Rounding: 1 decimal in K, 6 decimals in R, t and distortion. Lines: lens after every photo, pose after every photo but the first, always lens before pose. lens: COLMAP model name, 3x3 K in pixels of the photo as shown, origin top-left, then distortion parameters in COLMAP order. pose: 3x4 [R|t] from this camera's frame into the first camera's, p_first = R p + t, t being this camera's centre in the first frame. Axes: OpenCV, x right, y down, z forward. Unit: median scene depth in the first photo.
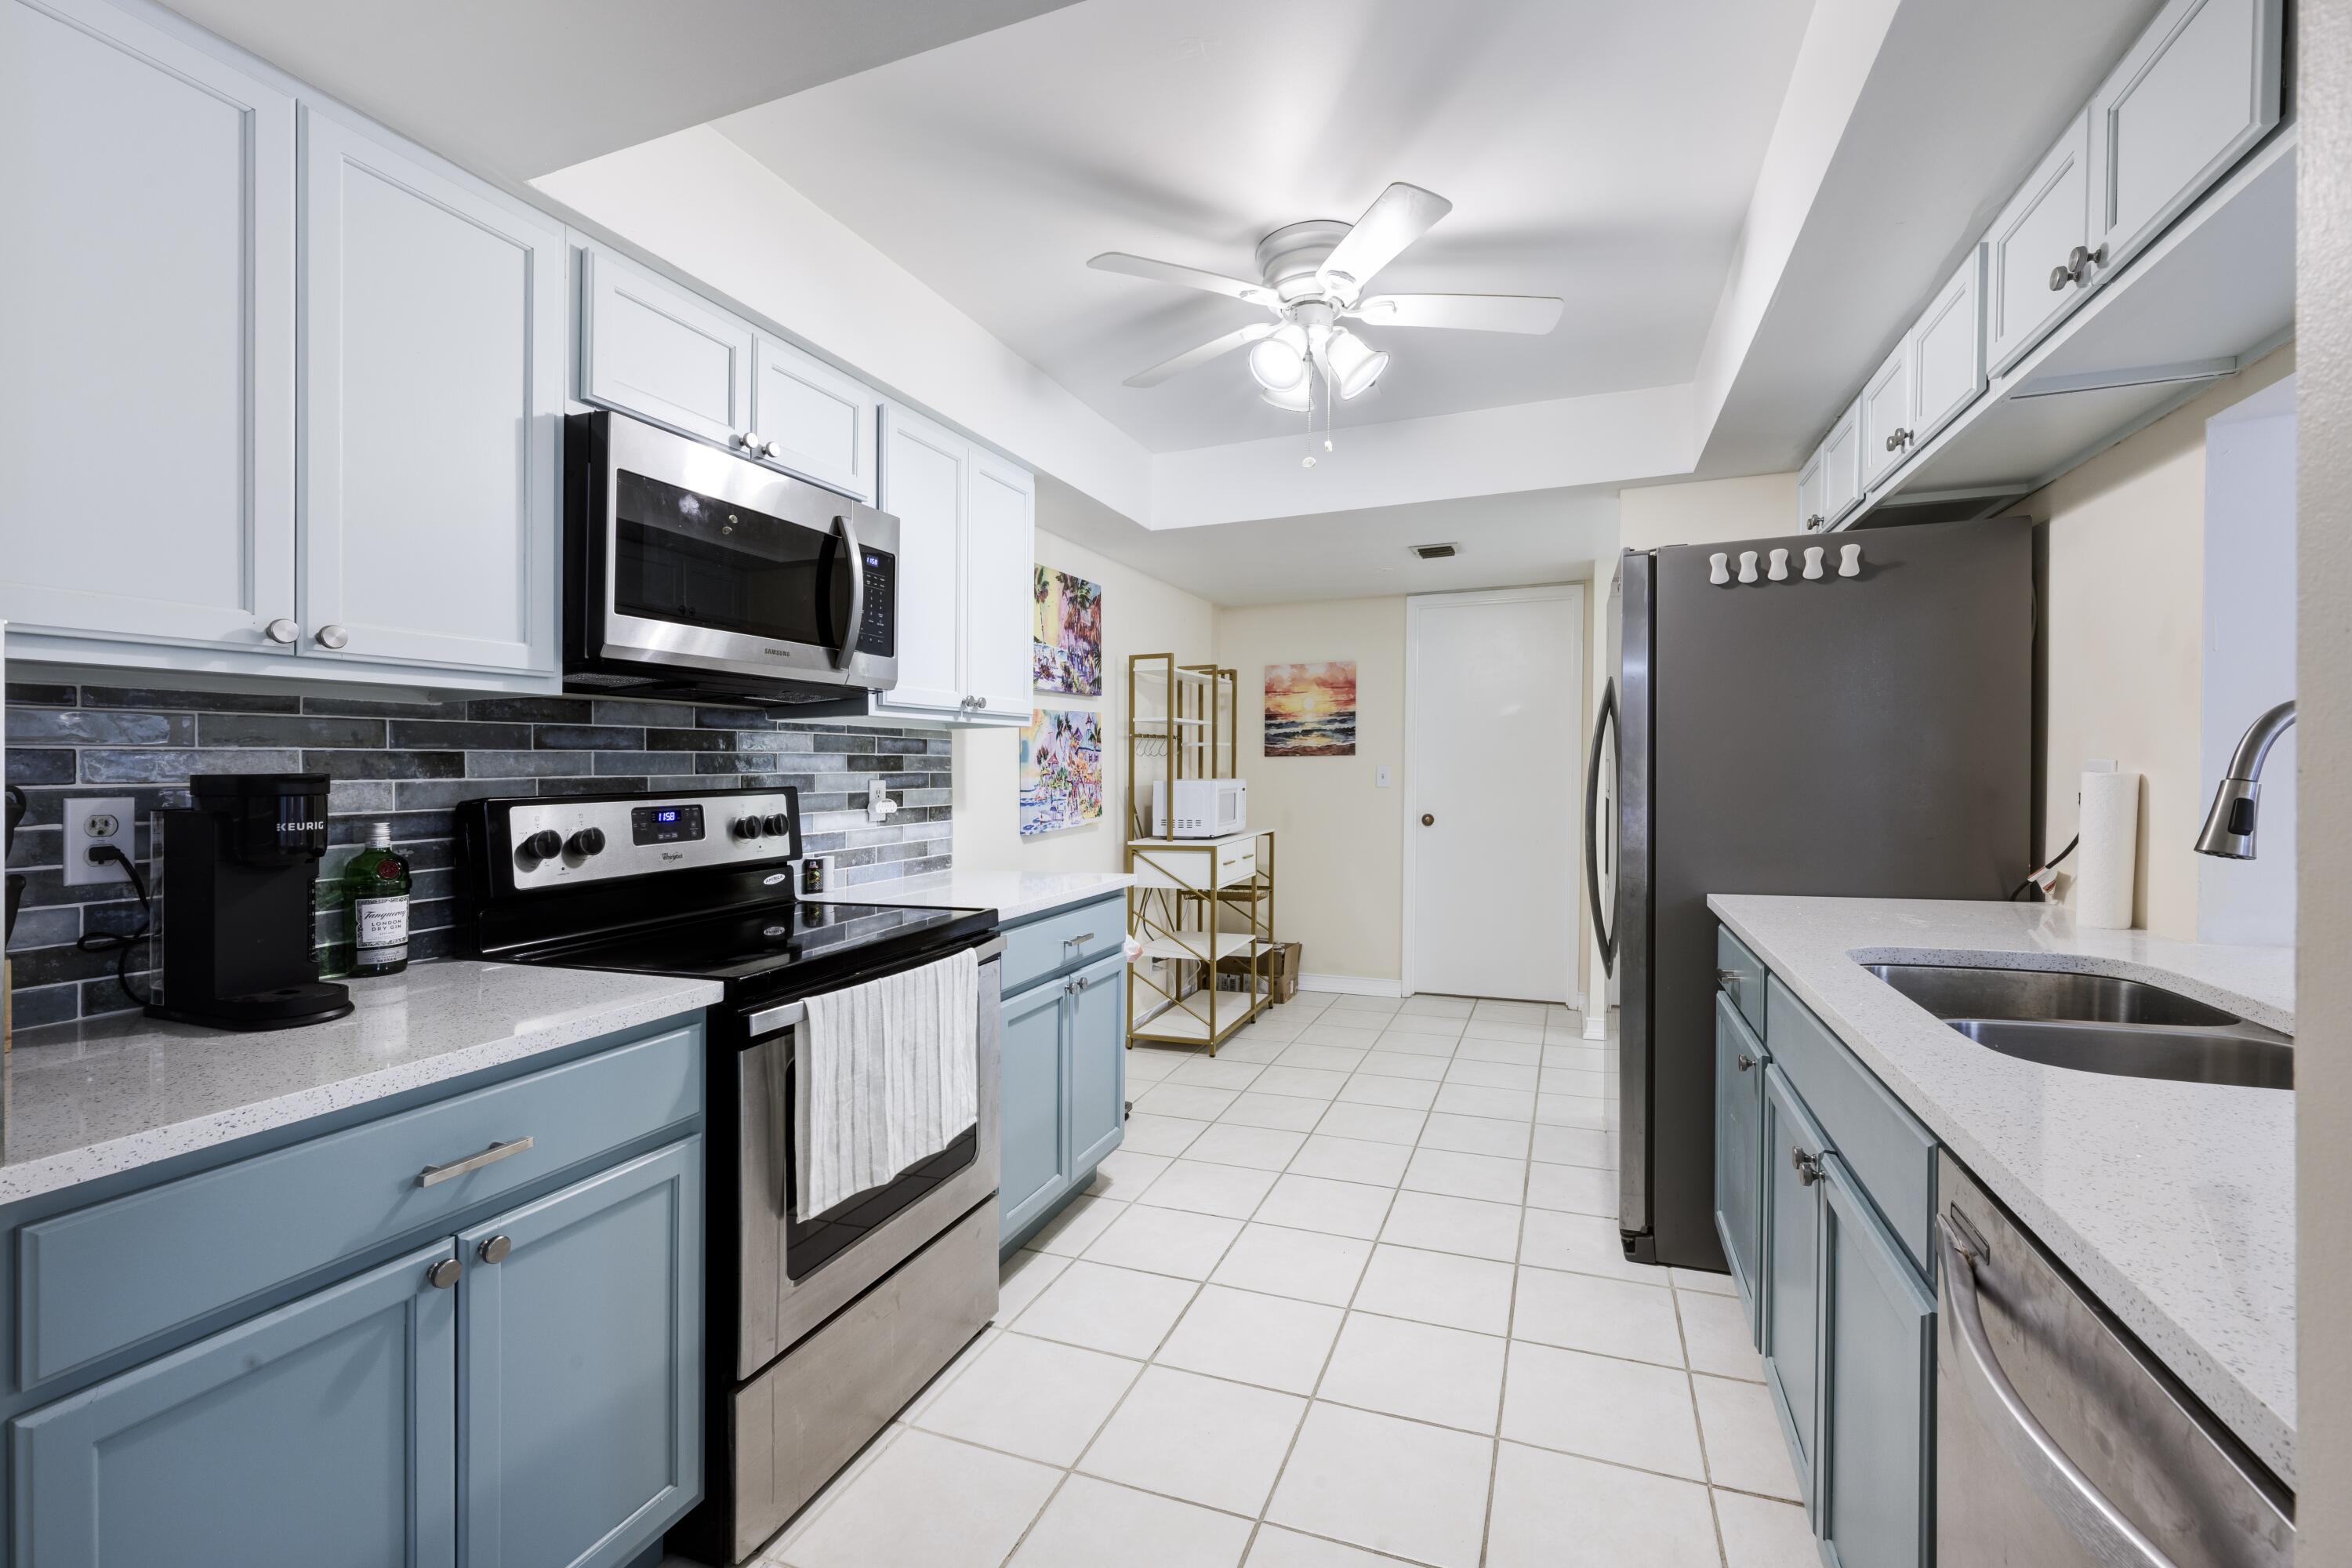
lens RADIAL K [[1004.5, 0, 1171.2], [0, 1004.5, 761.0], [0, 0, 1]] dist [-0.000761, 0.000350]
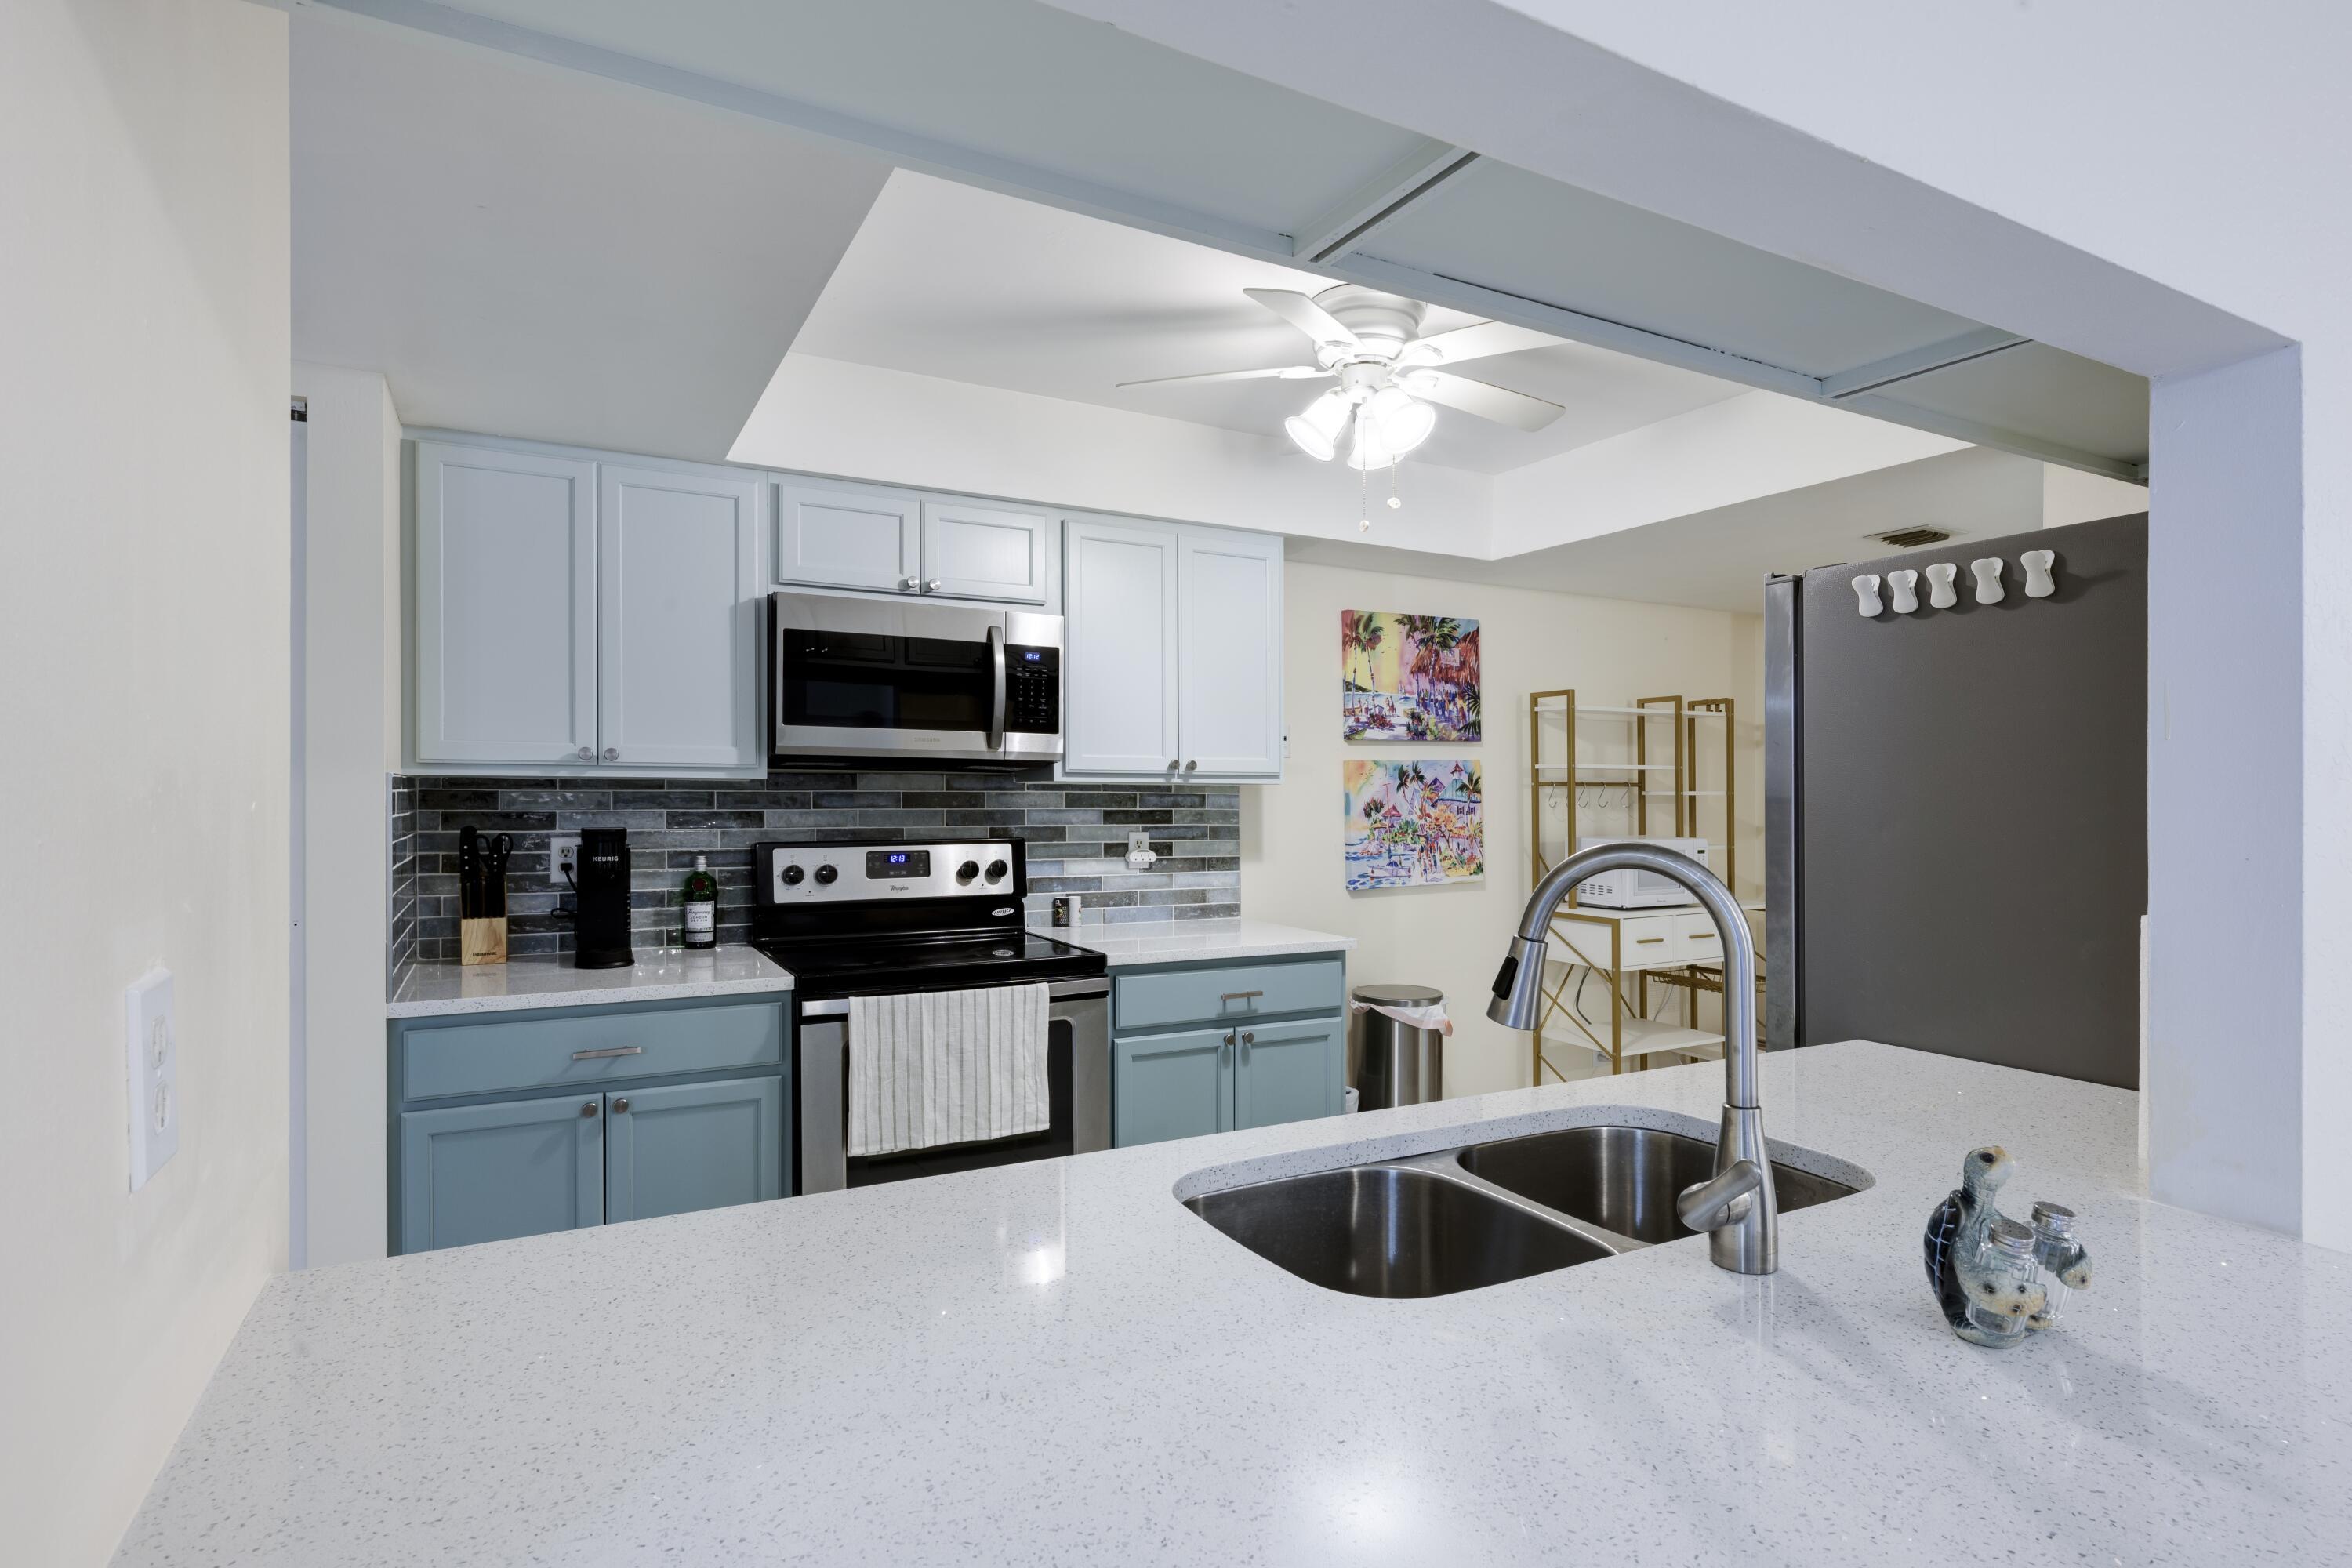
lens RADIAL K [[1187.5, 0, 1175.6], [0, 1187.5, 783.9], [0, 0, 1]] dist [0.005416, -0.000093]
pose [[0.765857, 0.014649, -0.642844, 0.713550], [-0.012907, 0.999889, 0.007409, -0.054414], [0.642881, 0.002623, 0.765962, 0.012157]]
